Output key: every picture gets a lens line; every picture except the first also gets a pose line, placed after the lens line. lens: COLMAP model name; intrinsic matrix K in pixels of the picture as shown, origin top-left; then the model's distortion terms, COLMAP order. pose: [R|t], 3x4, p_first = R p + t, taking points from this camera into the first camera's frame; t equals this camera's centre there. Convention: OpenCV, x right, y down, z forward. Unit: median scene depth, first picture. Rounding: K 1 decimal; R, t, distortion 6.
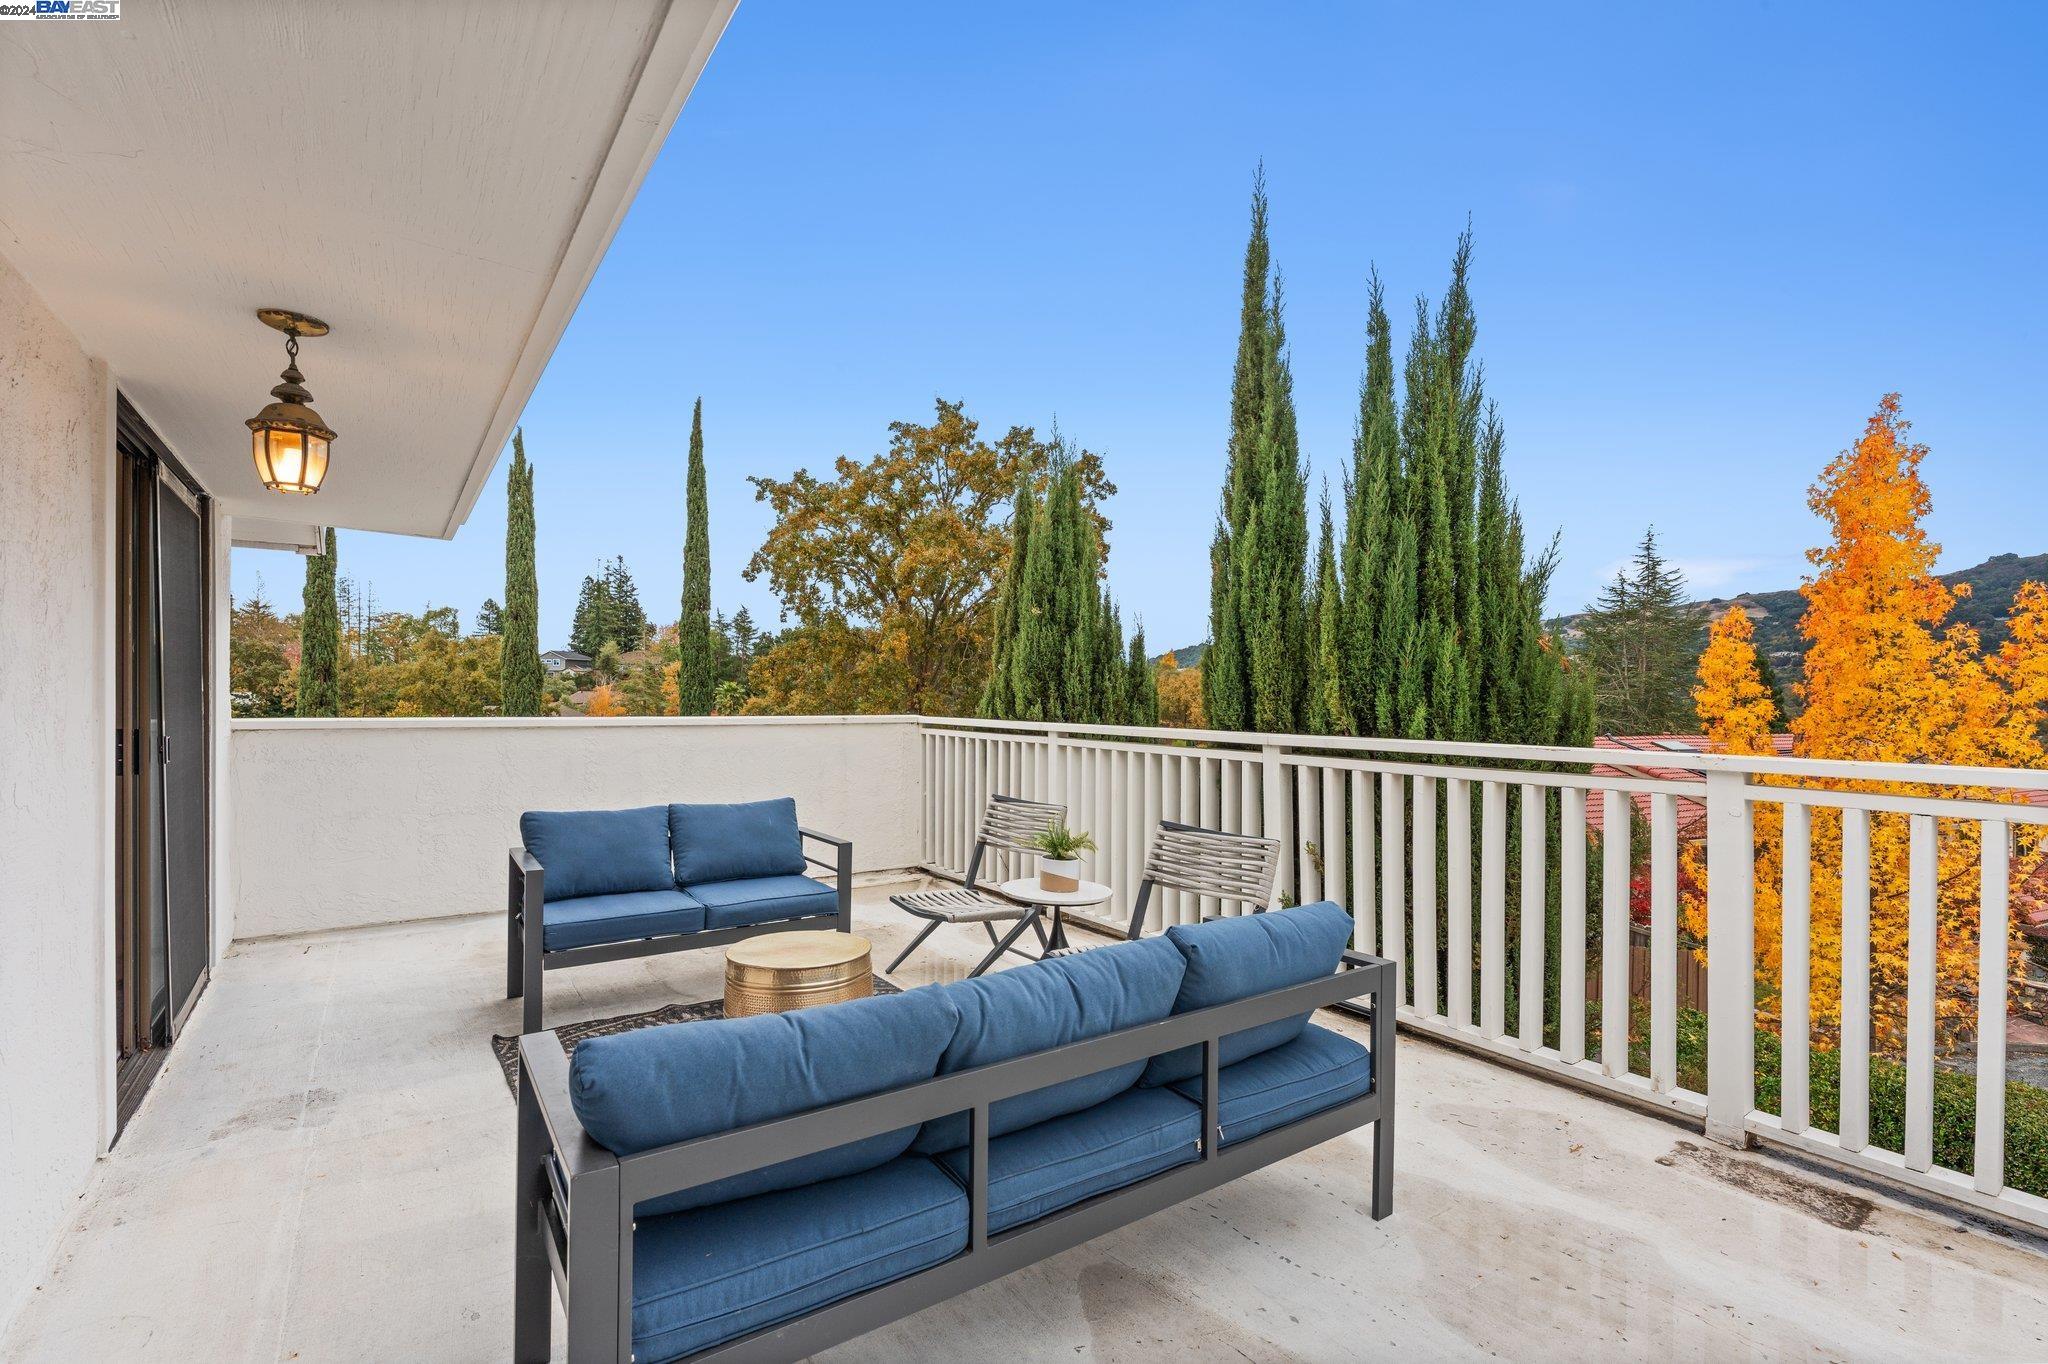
lens RADIAL K [[925.0, 0, 1021.1], [0, 925.0, 689.0], [0, 0, 1]] dist [0.000121, -0.000014]
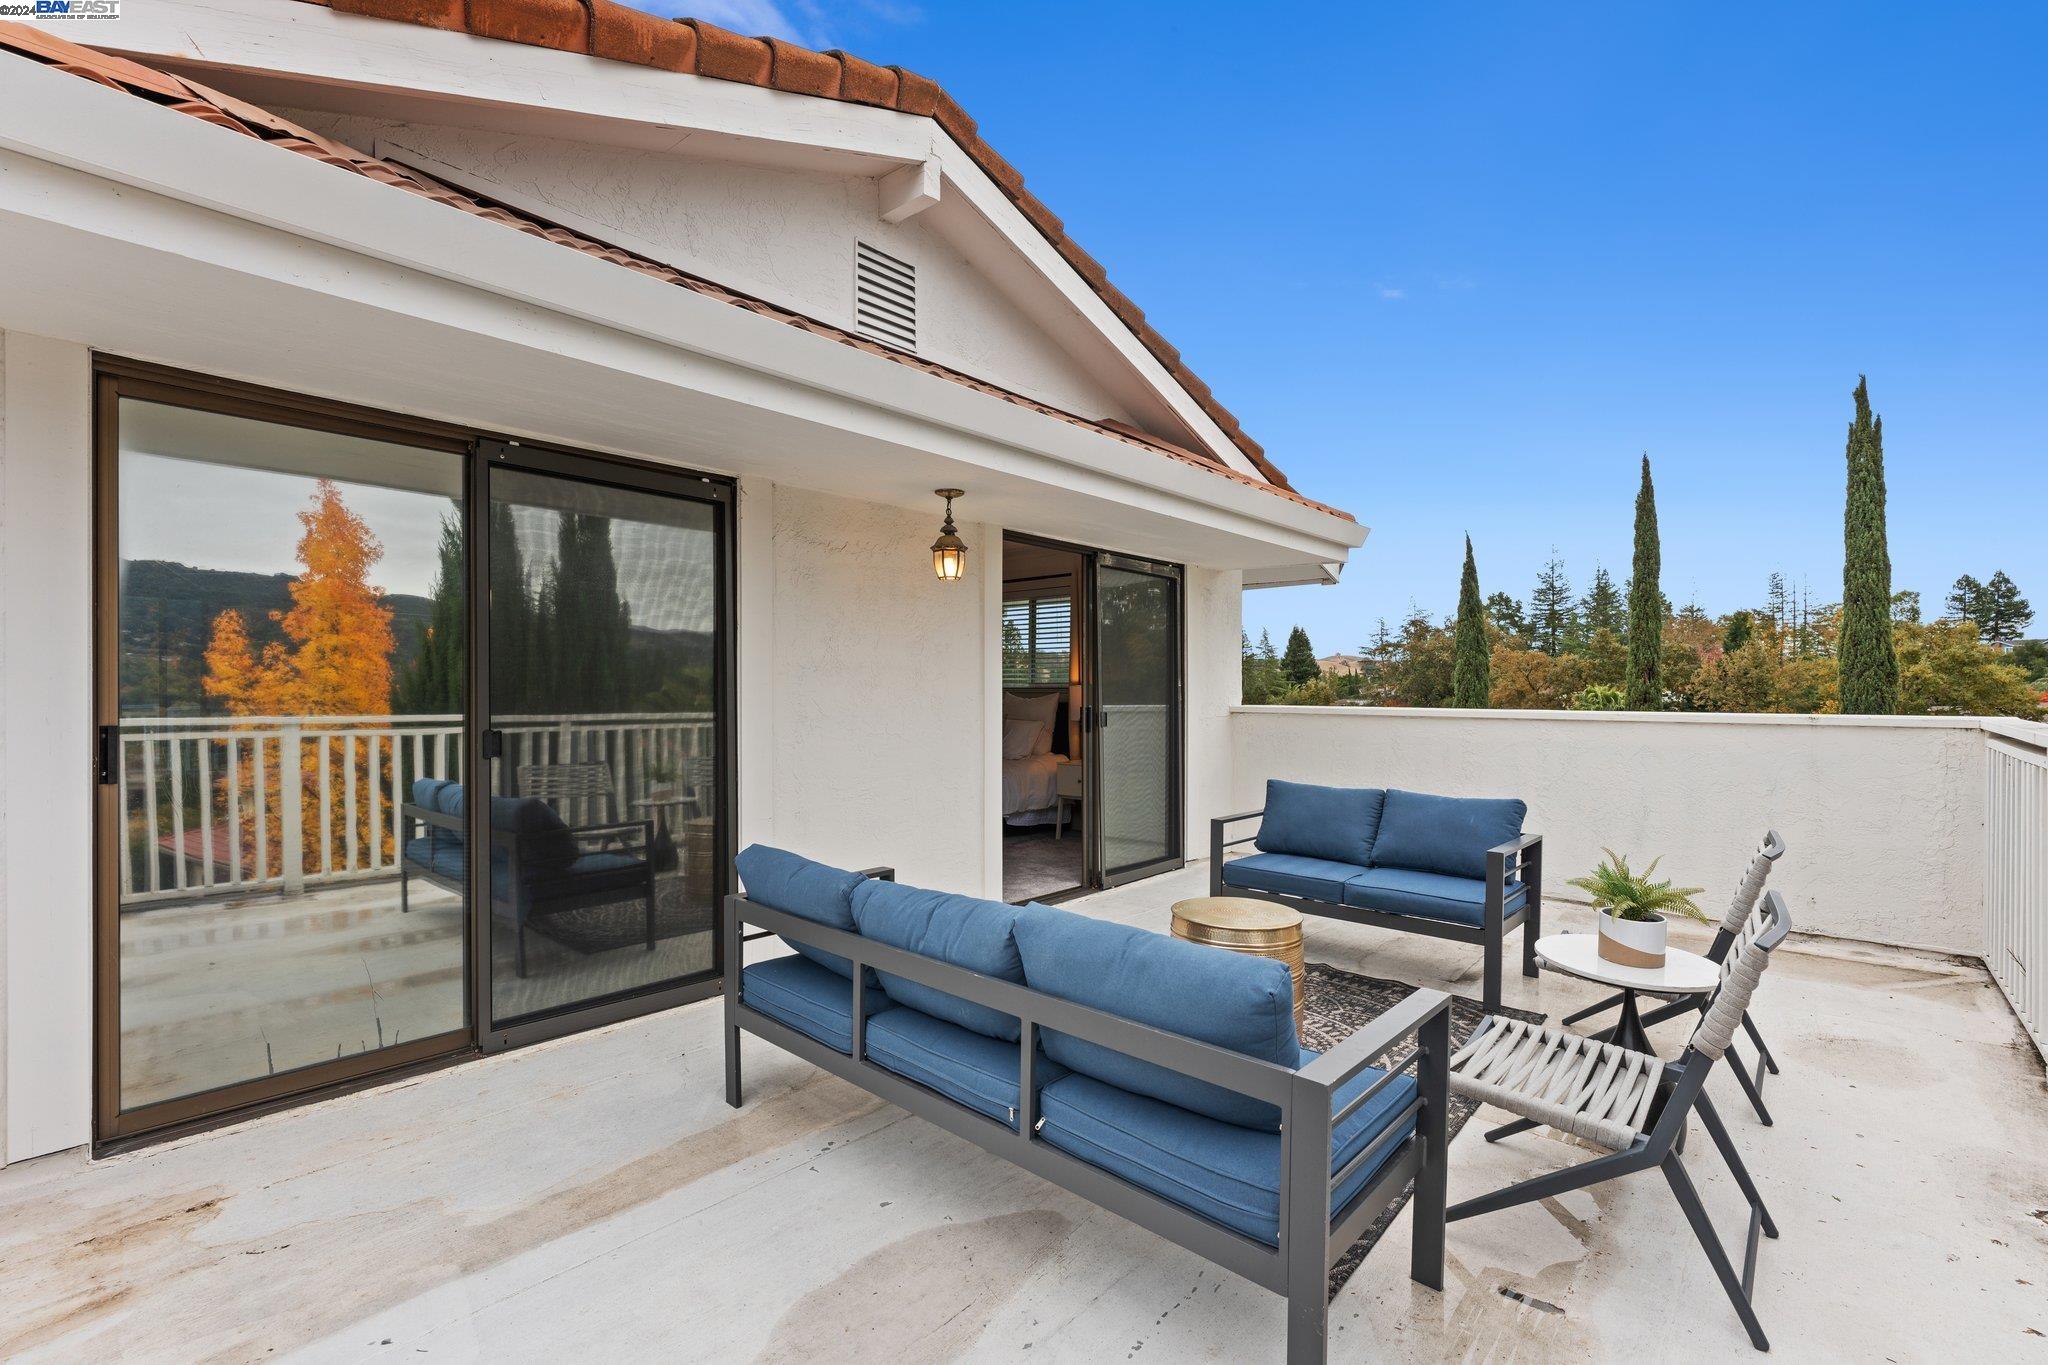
lens RADIAL K [[906.9, 0, 1024.0], [0, 906.9, 682.5], [0, 0, 1]] dist [0.001154, 0.000120]
pose [[0.221876, -0.013240, -0.974985, 0.557267], [0.007402, 0.999902, -0.011894, 0.012250], [0.975047, -0.004578, 0.221952, 0.373239]]
